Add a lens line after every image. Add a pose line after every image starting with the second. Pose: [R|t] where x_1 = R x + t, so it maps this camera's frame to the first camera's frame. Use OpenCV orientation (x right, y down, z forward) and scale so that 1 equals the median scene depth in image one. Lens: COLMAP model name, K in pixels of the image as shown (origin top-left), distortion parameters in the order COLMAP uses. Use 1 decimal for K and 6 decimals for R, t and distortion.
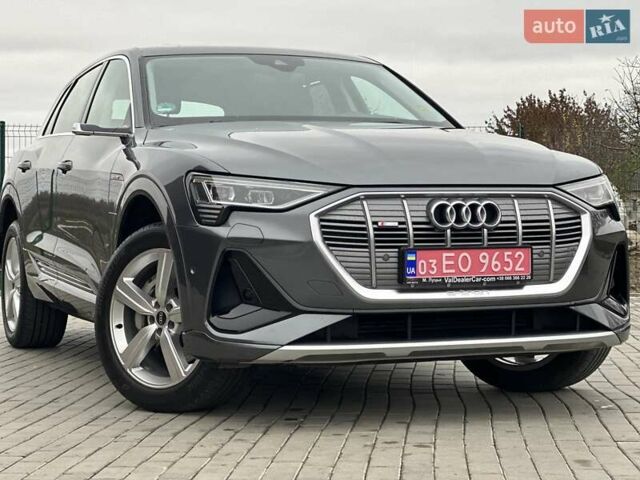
lens RADIAL K [[1465.9, 0, 318.2], [0, 1465.9, 226.0], [0, 0, 1]] dist [0.122024, 0.614560]
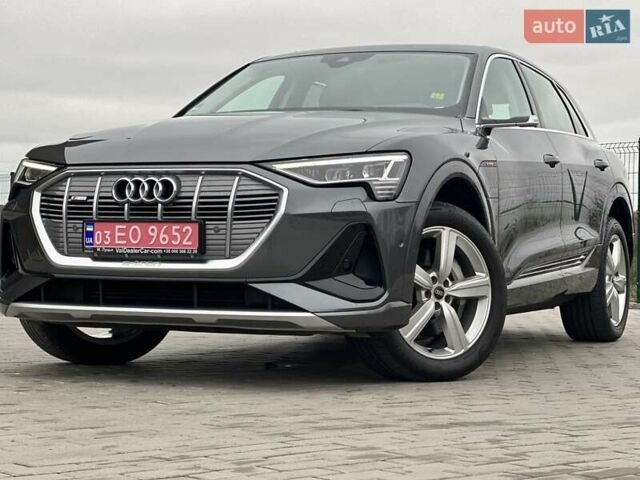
lens RADIAL K [[1465.9, 0, 318.2], [0, 1465.9, 226.0], [0, 0, 1]] dist [0.122024, 0.614560]
pose [[0.663947, 0.011481, -0.747692, 0.982408], [-0.025500, 0.999648, -0.007294, 0.022842], [0.747345, 0.023909, 0.664006, 0.389562]]
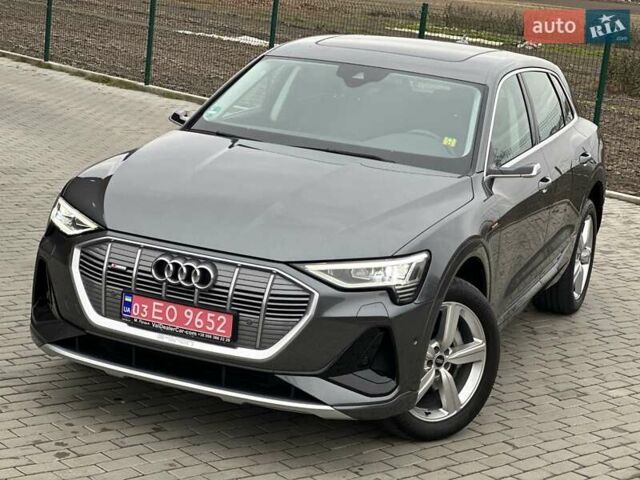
lens RADIAL K [[1465.9, 0, 318.2], [0, 1465.9, 226.0], [0, 0, 1]] dist [0.122024, 0.614560]
pose [[0.694065, 0.215183, -0.687001, 0.952085], [-0.114318, 0.975119, 0.189934, -0.272927], [0.710778, -0.053290, 0.701395, 0.277313]]
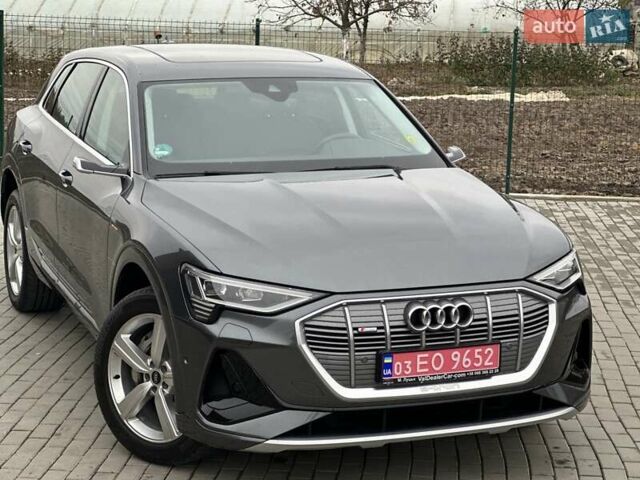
lens RADIAL K [[1465.9, 0, 318.2], [0, 1465.9, 226.0], [0, 0, 1]] dist [0.122024, 0.614560]
pose [[0.999575, 0.028664, 0.005247, 0.003464], [-0.029136, 0.986141, 0.163331, -0.246756], [-0.000493, -0.163415, 0.986557, -0.050185]]
